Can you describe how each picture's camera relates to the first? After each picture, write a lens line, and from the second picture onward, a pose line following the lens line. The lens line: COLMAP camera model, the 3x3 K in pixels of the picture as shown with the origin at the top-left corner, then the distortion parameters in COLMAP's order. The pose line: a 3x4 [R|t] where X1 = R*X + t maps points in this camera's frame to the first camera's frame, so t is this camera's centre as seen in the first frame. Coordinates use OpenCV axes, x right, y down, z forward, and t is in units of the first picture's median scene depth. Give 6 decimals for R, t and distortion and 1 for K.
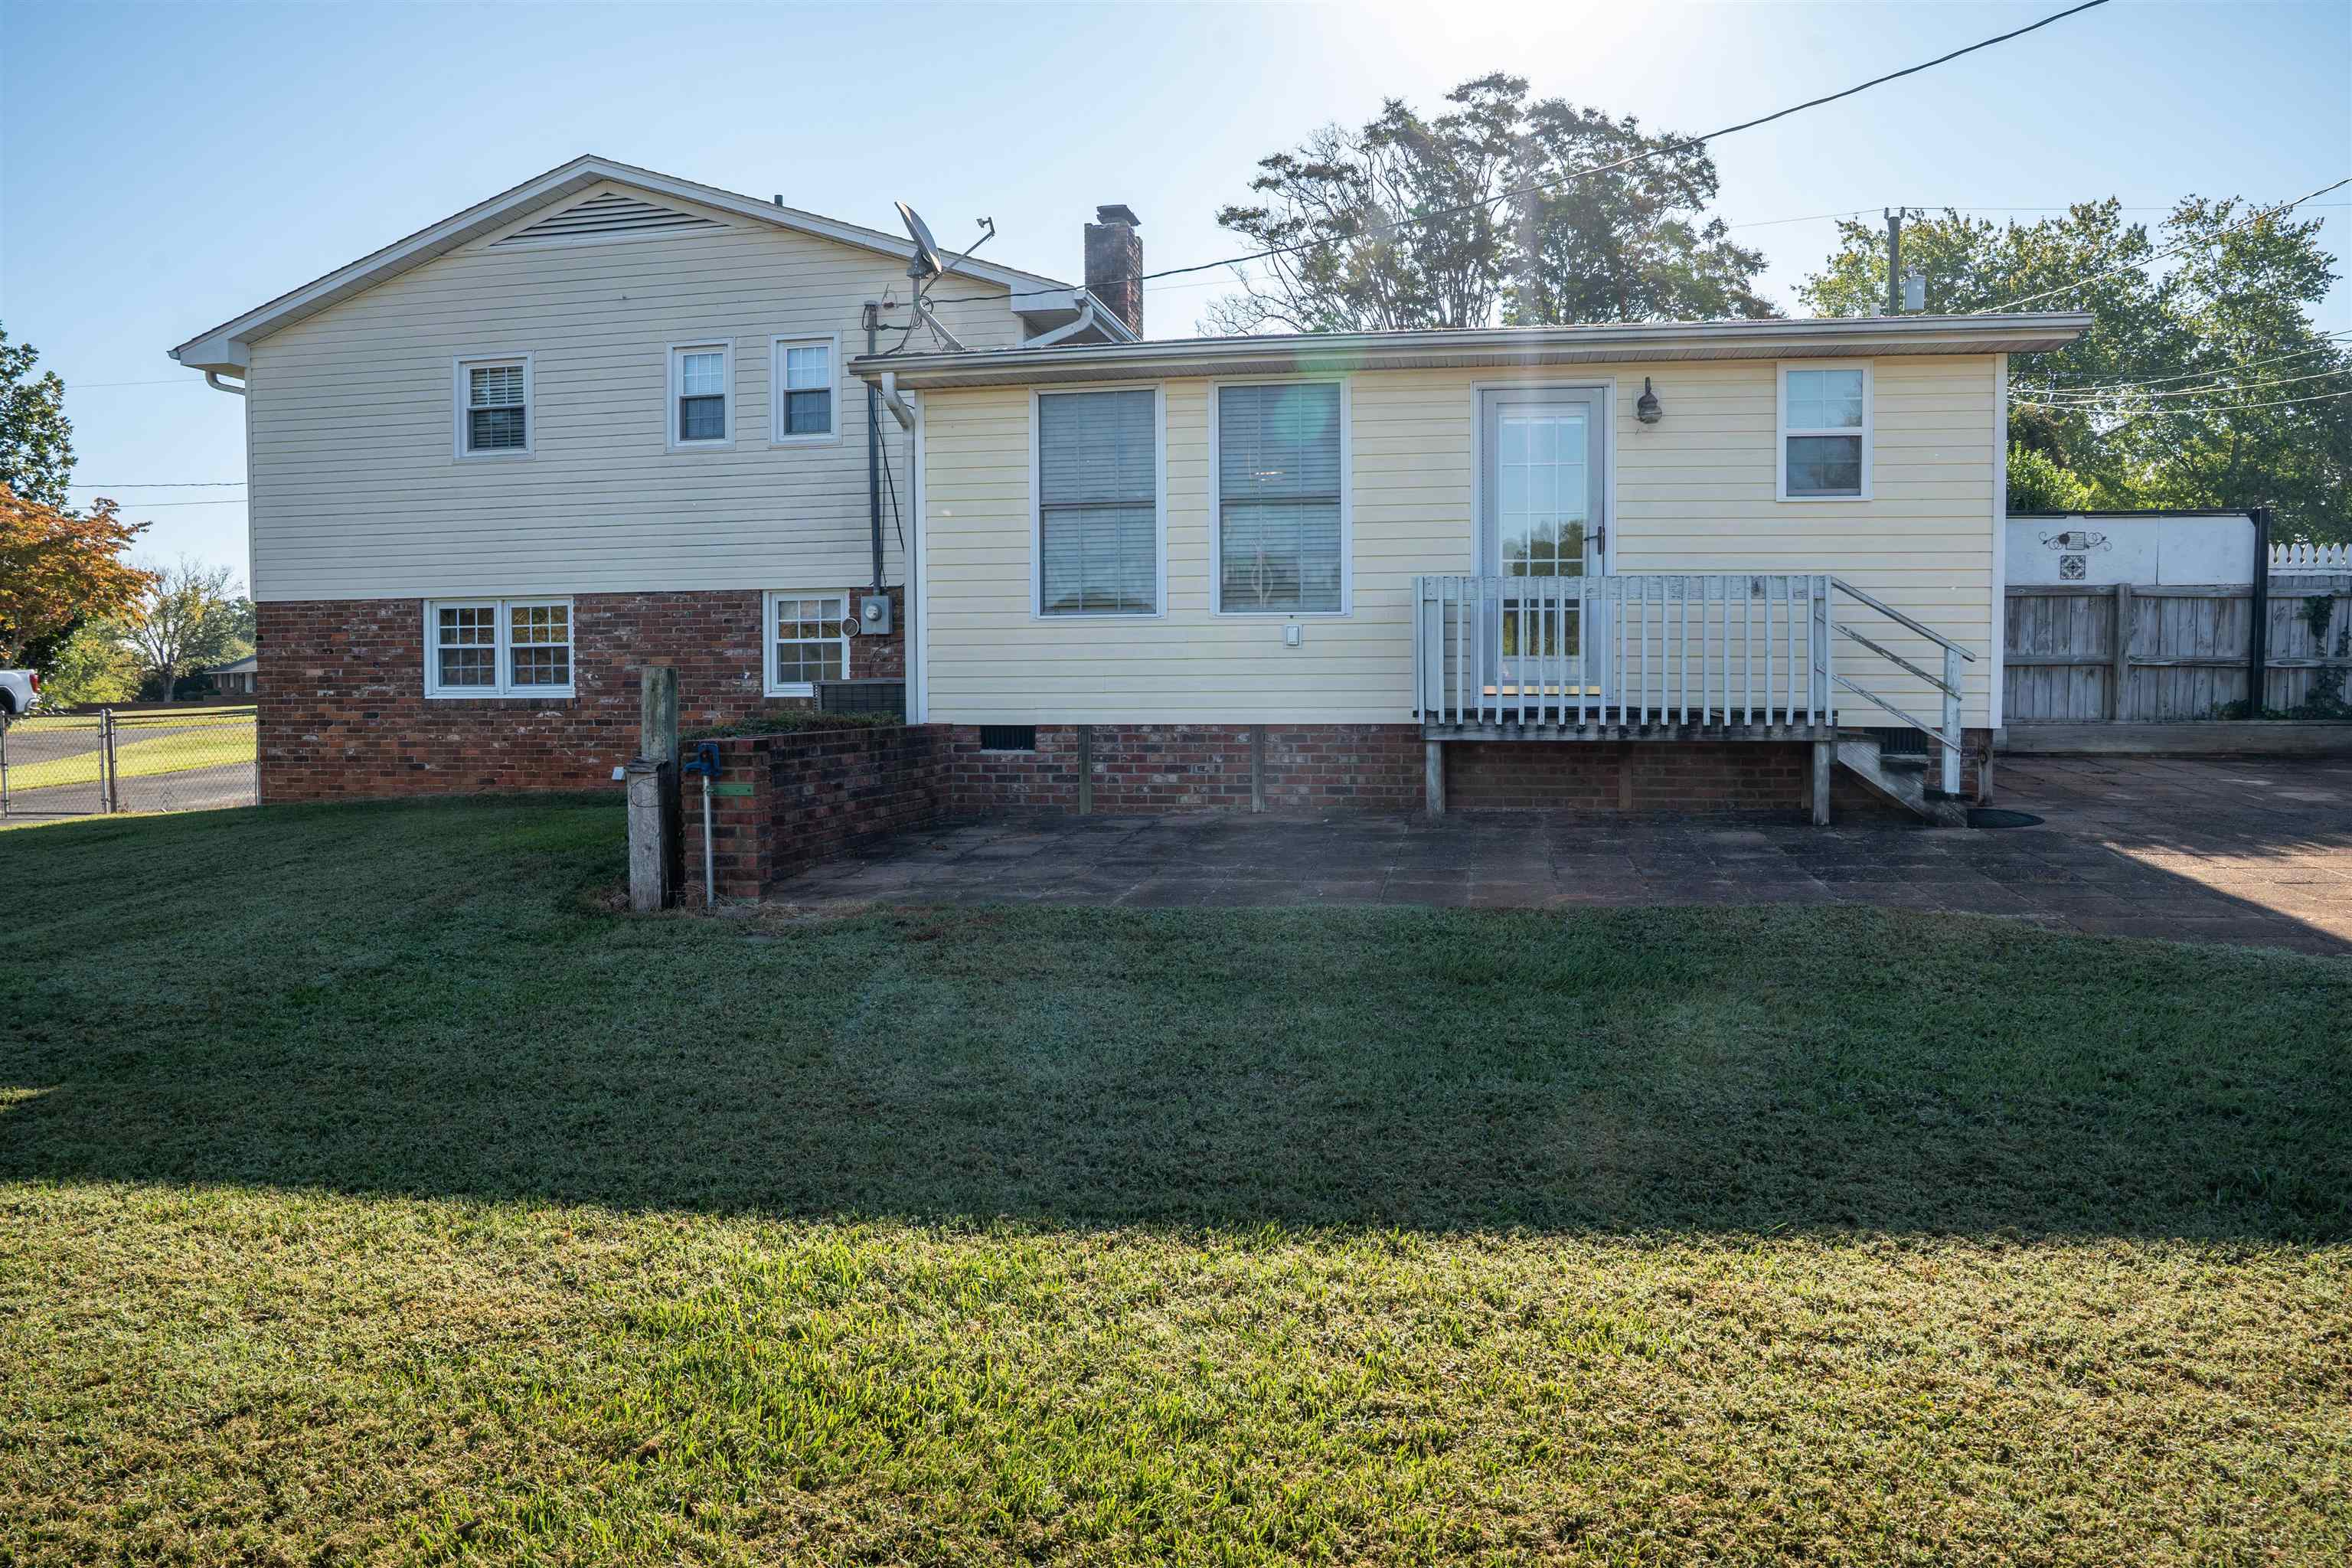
lens RADIAL K [[1566.3, 0, 1154.4], [0, 1566.3, 771.1], [0, 0, 1]] dist [-0.128526, 0.086633]
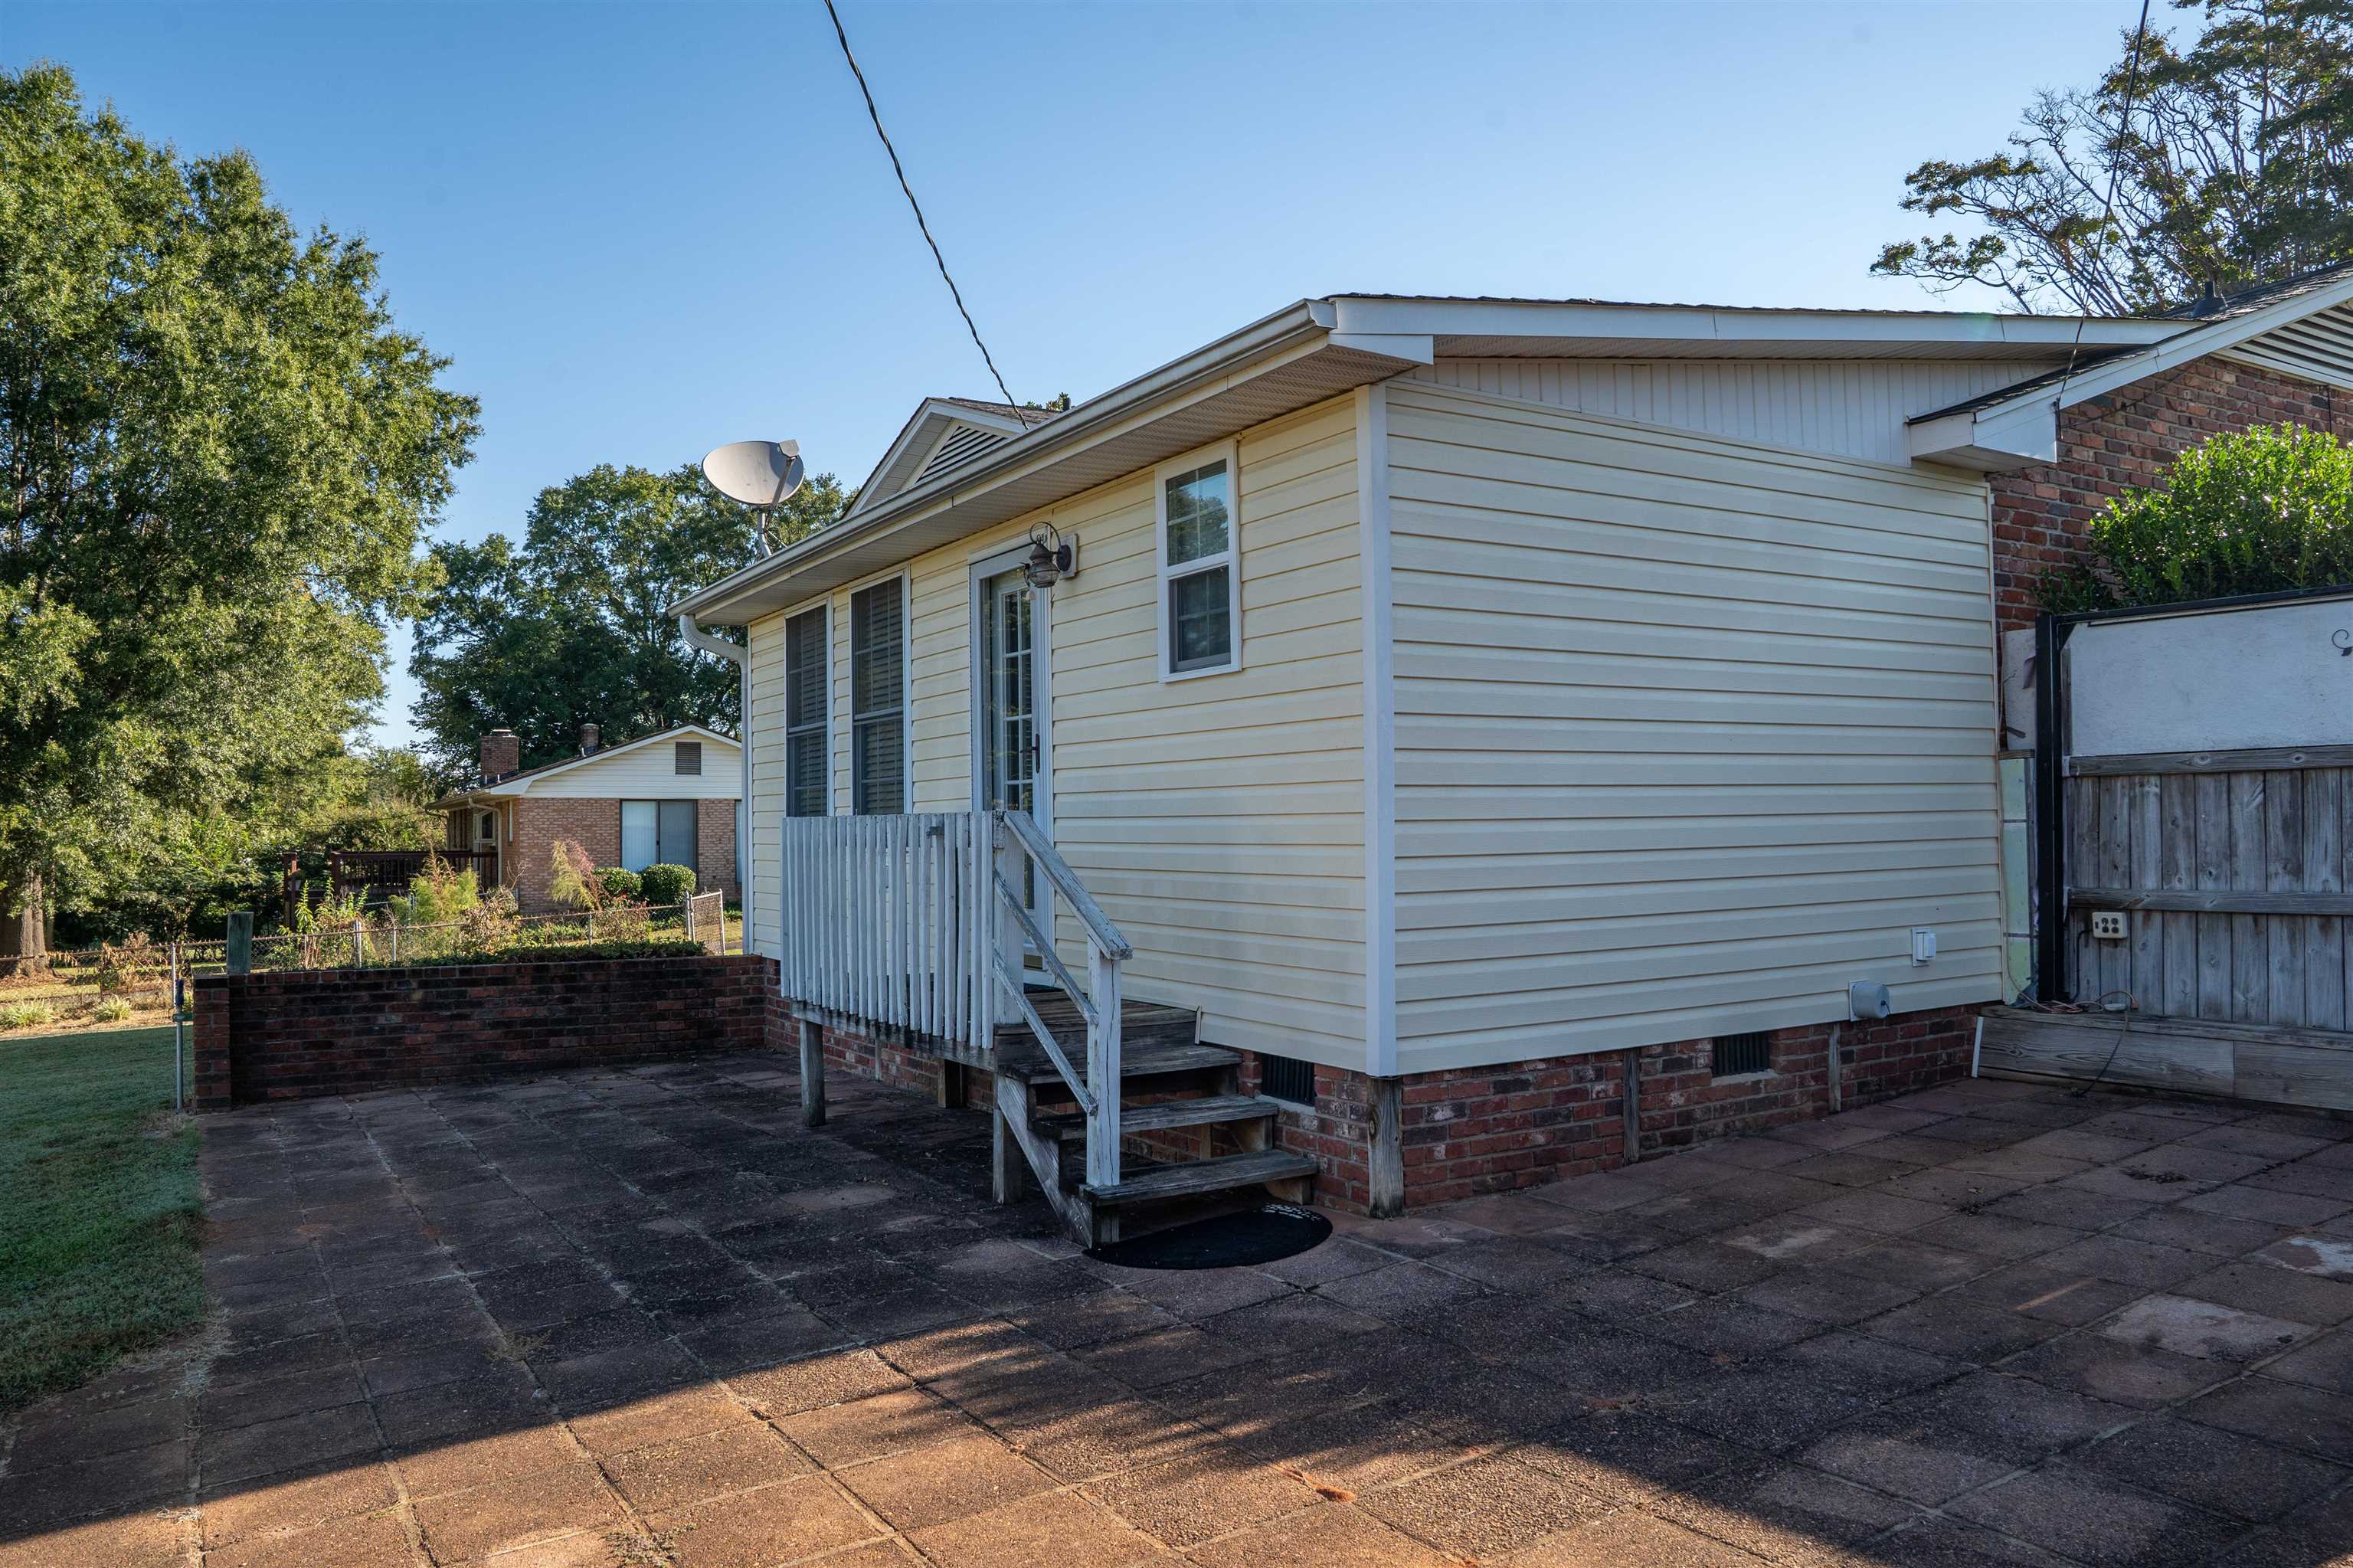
lens RADIAL K [[1654.4, 0, 1176.5], [0, 1654.4, 784.0], [0, 0, 1]] dist [-0.140691, 0.107188]
pose [[0.684504, -0.027504, -0.728490, 0.708946], [-0.031439, 0.997245, -0.067192, -0.067988], [0.728331, 0.068896, 0.681753, 0.417257]]
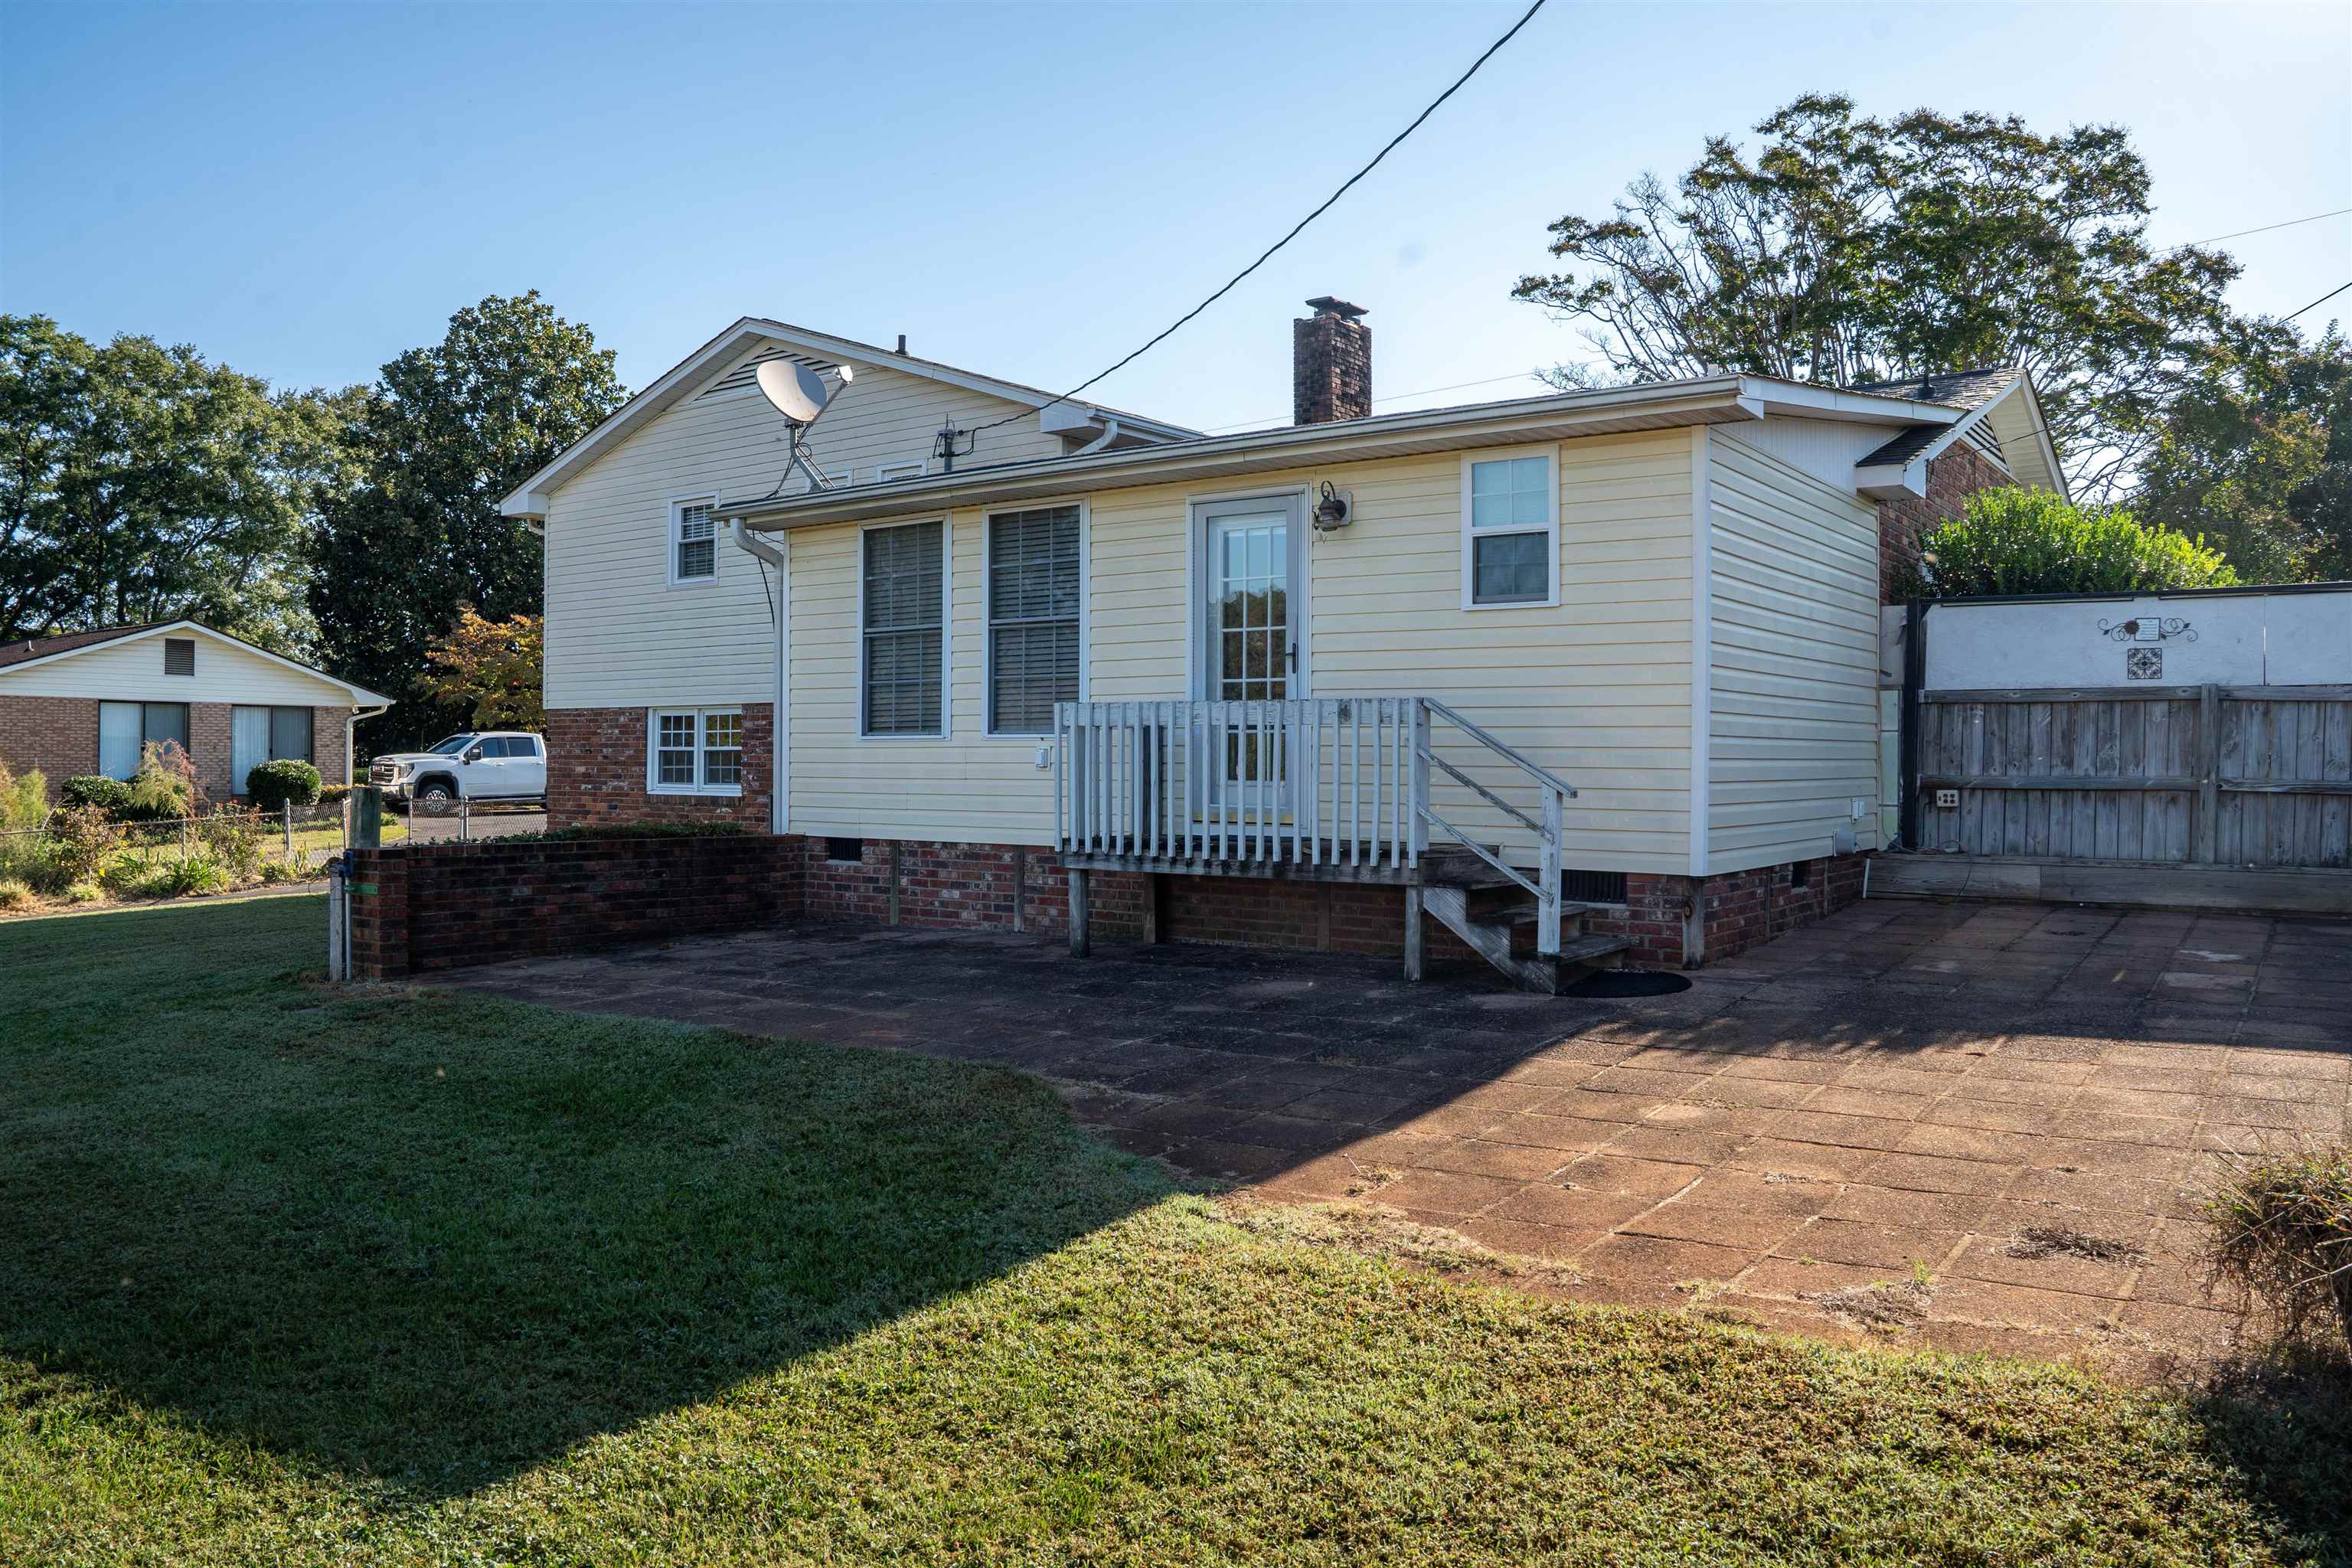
lens RADIAL K [[1653.6, 0, 1176.0], [0, 1653.6, 784.0], [0, 0, 1]] dist [-0.140691, 0.107188]
pose [[0.909691, 0.014049, -0.415048, 0.505594], [-0.032859, 0.998729, -0.038212, -0.026599], [0.413984, 0.048399, 0.908997, 0.058411]]
